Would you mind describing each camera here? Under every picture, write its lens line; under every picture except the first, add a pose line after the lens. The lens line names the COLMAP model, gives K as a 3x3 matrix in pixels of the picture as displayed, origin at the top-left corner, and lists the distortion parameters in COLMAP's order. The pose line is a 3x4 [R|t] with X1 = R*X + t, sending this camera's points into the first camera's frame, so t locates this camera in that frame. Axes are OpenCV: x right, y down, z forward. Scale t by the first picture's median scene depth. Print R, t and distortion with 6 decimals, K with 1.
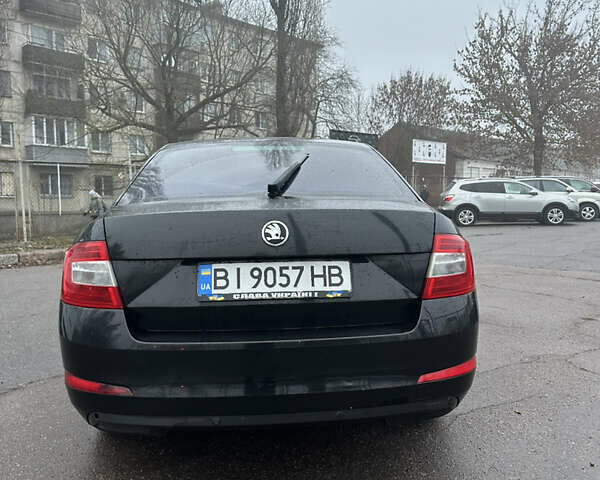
lens RADIAL K [[570.5, 0, 298.2], [0, 570.5, 242.9], [0, 0, 1]] dist [0.139663, -0.217704]
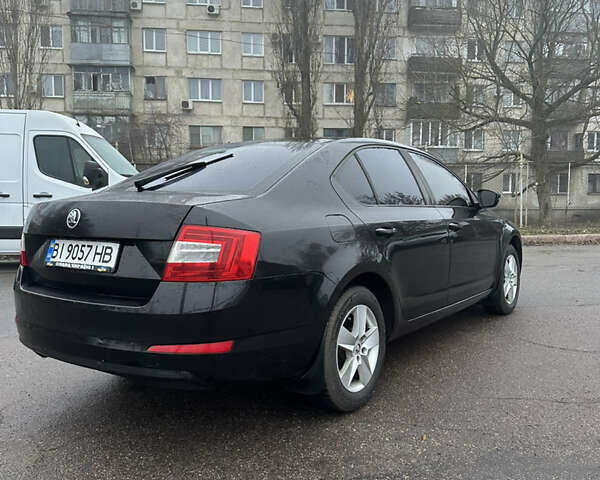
lens RADIAL K [[570.5, 0, 298.2], [0, 570.5, 242.9], [0, 0, 1]] dist [0.139663, -0.217704]
pose [[0.768083, 0.056708, -0.637835, 0.125862], [-0.054075, 0.998257, 0.023635, -0.002105], [0.638063, 0.016337, 0.769811, 0.031581]]
